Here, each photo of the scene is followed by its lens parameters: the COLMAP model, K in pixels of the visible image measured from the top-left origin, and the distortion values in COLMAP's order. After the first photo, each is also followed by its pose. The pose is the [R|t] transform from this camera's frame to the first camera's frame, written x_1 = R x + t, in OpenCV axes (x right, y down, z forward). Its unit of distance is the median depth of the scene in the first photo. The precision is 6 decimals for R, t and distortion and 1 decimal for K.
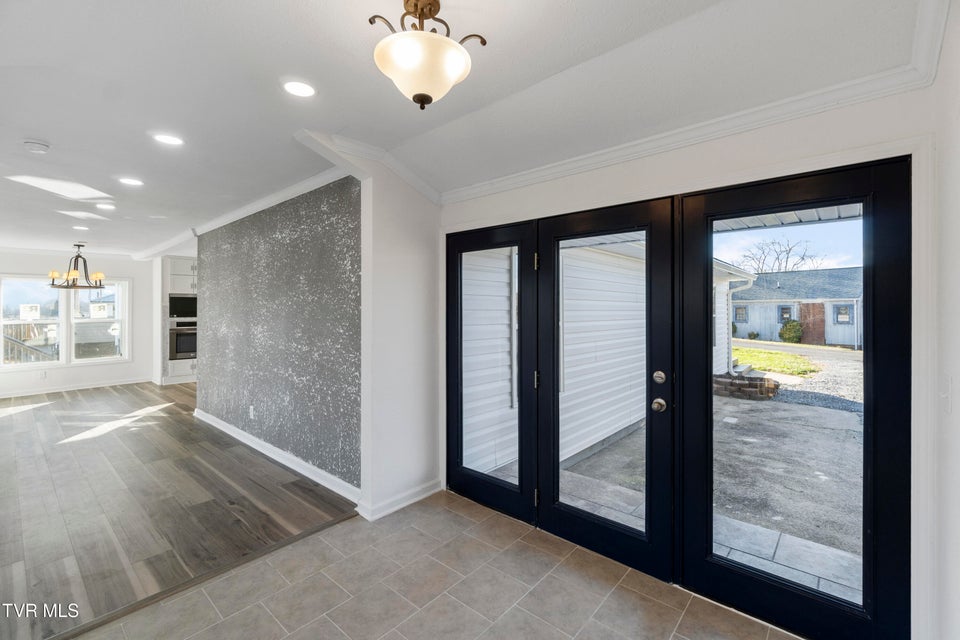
lens RADIAL K [[427.7, 0, 477.4], [0, 427.7, 313.0], [0, 0, 1]] dist [0.001257, 0.000043]
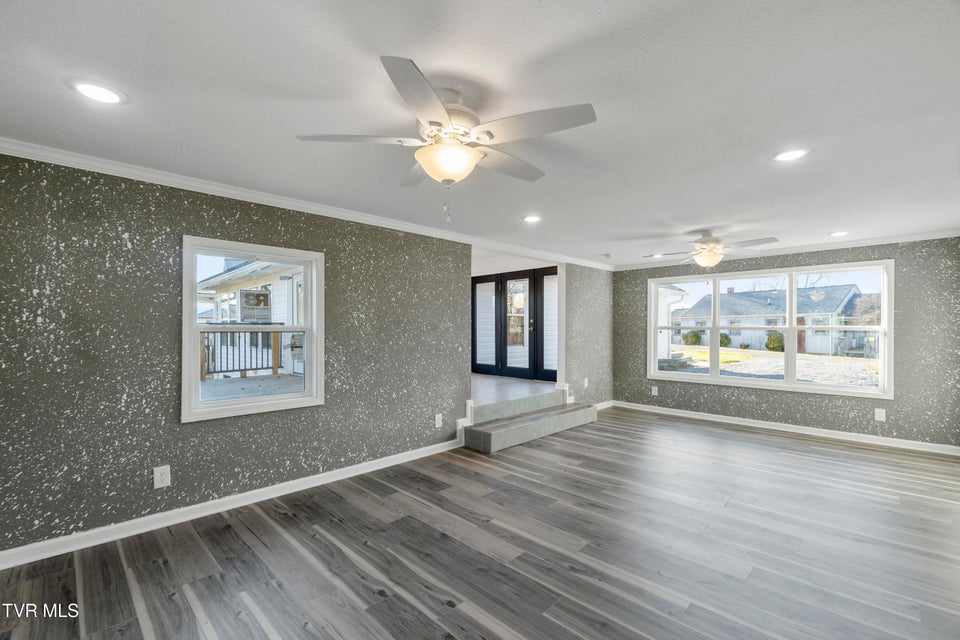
lens RADIAL K [[419.7, 0, 476.6], [0, 419.7, 320.7], [0, 0, 1]] dist [-0.002139, 0.000002]
pose [[0.998523, 0.006494, -0.053942, 0.117579], [-0.007394, 0.999836, -0.016514, 0.149945], [0.053826, 0.016888, 0.998408, -1.767206]]
